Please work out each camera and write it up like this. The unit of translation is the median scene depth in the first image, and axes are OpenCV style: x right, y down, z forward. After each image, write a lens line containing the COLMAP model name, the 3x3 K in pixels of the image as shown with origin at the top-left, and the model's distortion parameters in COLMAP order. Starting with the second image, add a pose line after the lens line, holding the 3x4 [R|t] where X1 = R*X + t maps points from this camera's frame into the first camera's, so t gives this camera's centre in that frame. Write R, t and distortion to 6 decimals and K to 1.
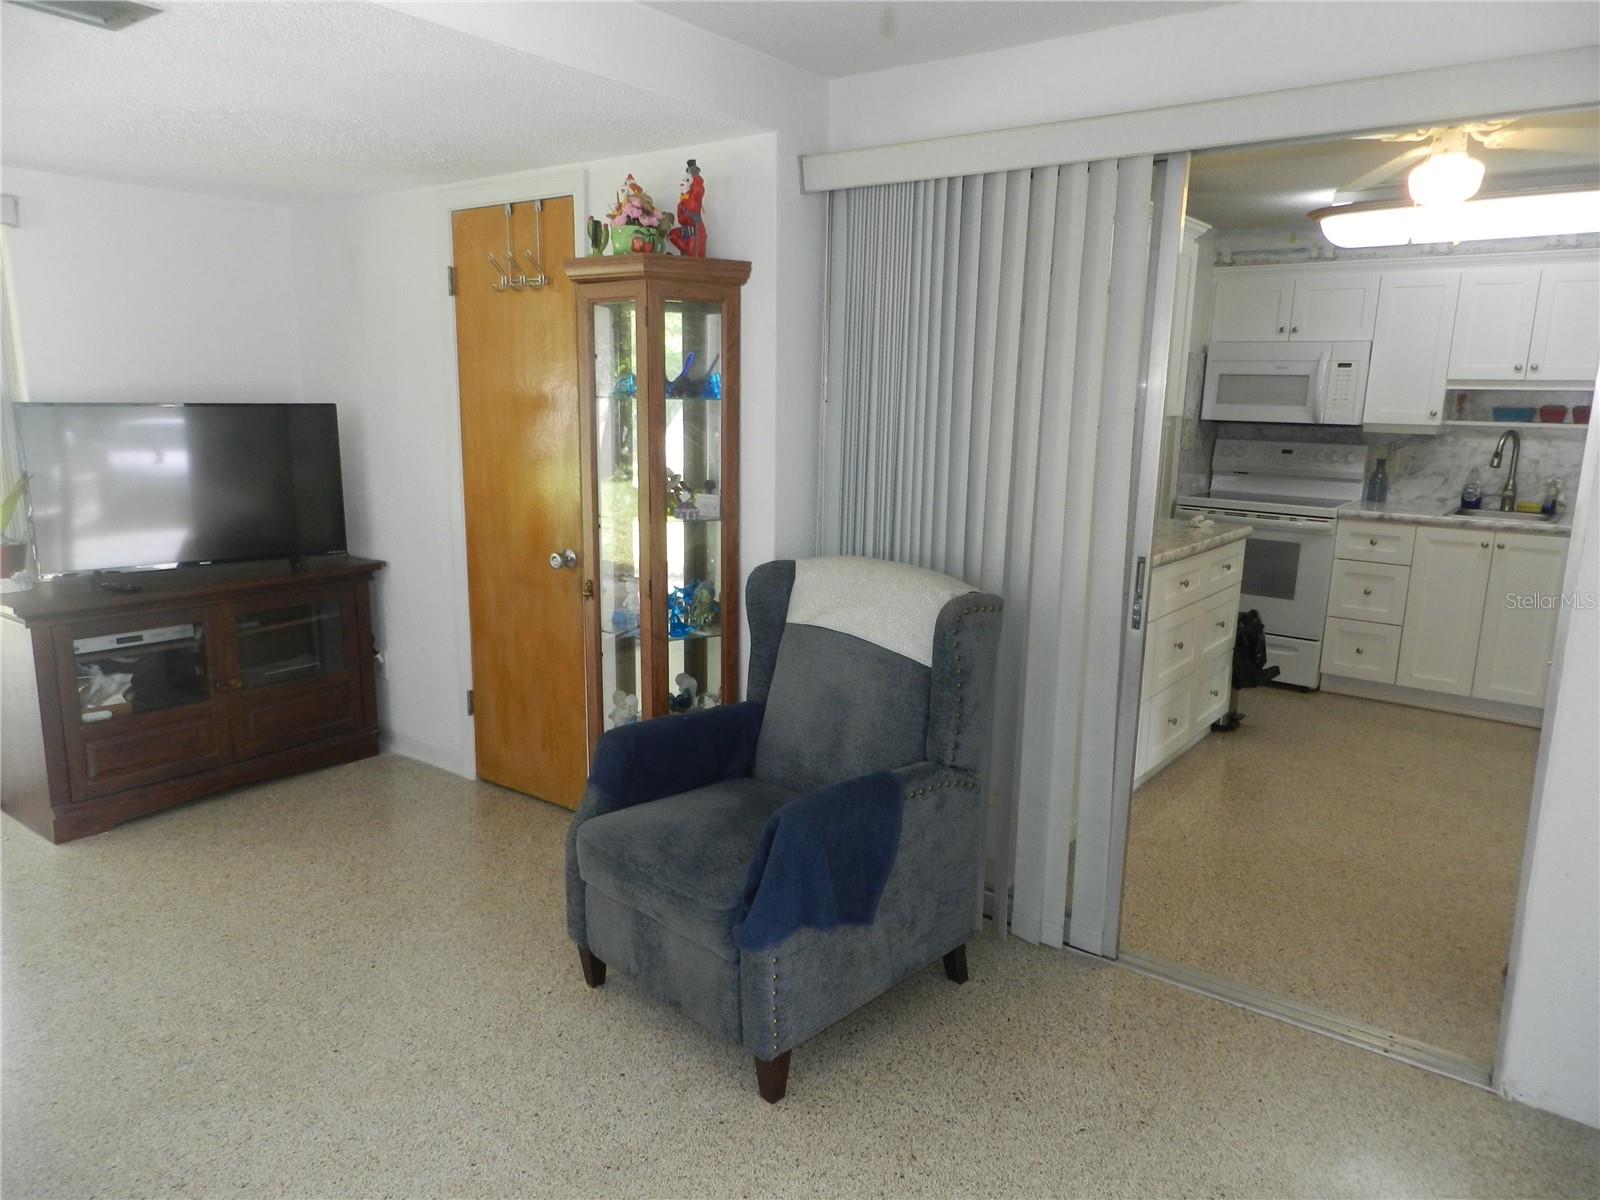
lens RADIAL K [[1081.1, 0, 802.4], [0, 1081.1, 614.1], [0, 0, 1]] dist [0.000904, 0.004844]
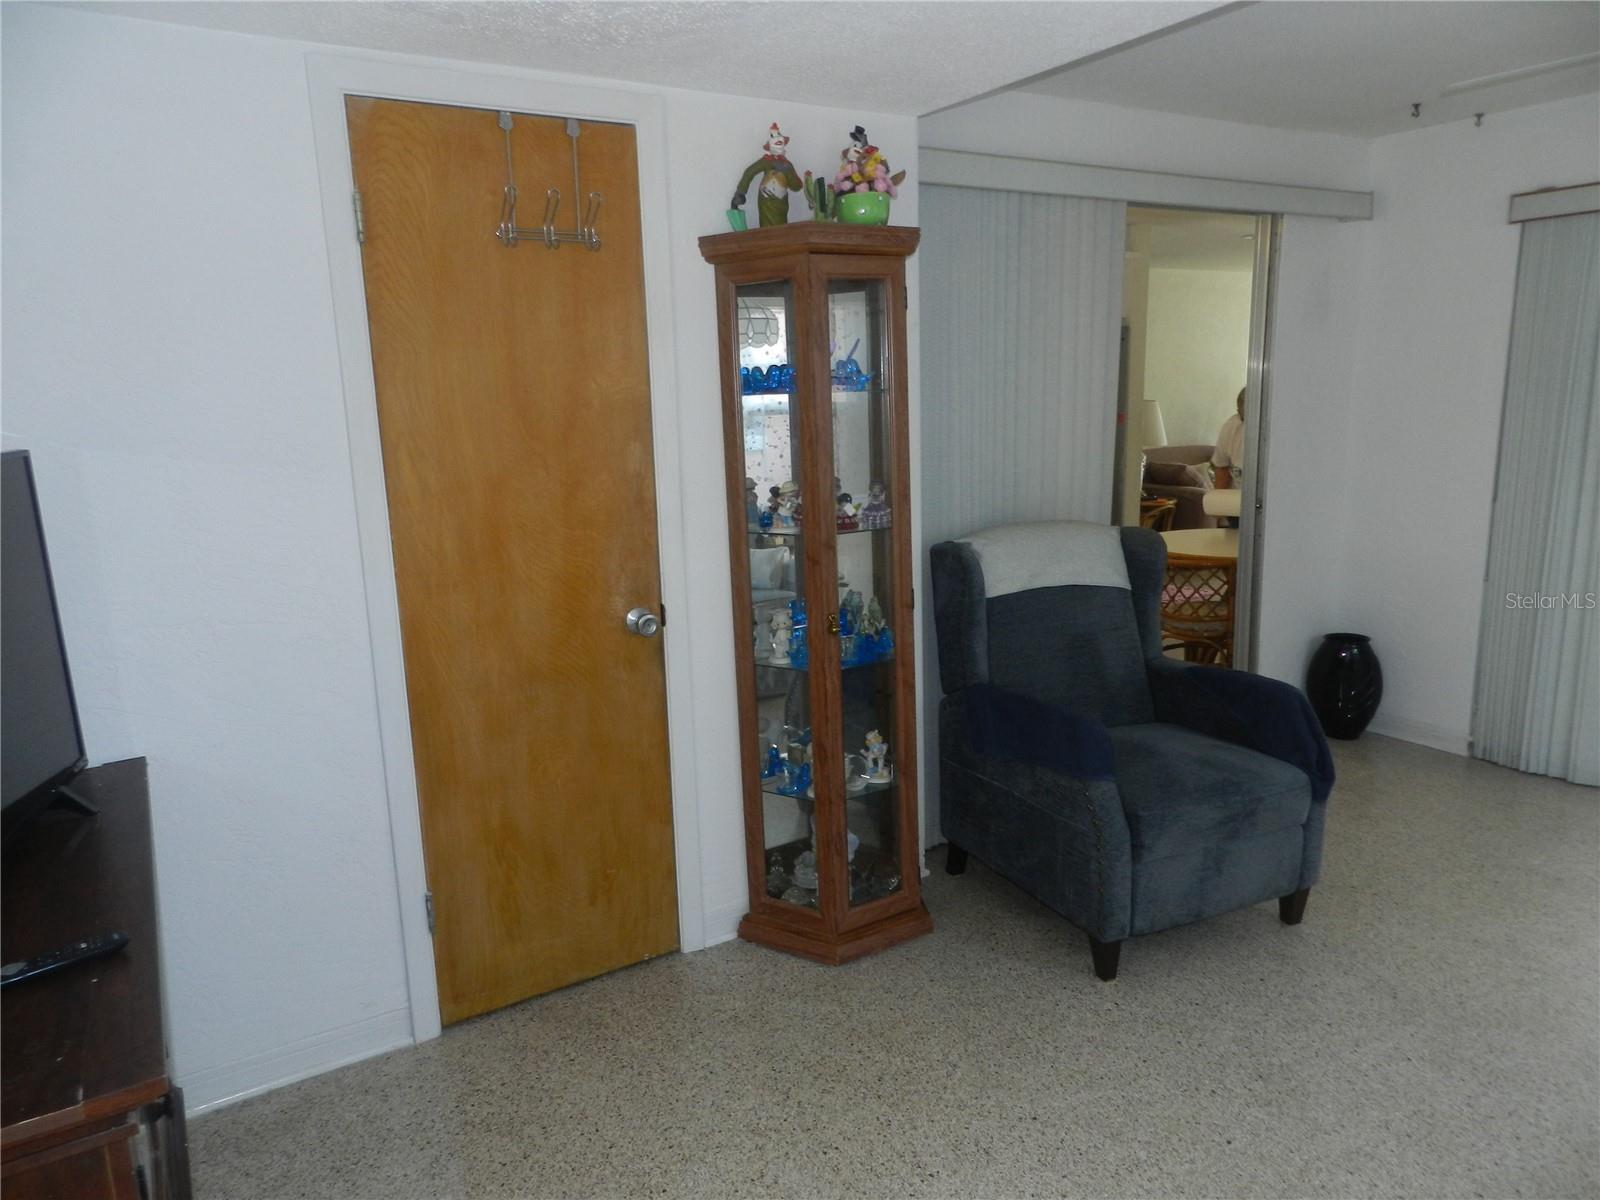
lens RADIAL K [[1081.1, 0, 802.4], [0, 1081.1, 614.1], [0, 0, 1]] dist [0.000904, 0.004844]
pose [[0.365900, -0.216529, 0.905114, -0.790660], [0.230080, 0.963414, 0.137464, -0.123114], [-0.901765, 0.157951, 0.402333, 0.568696]]
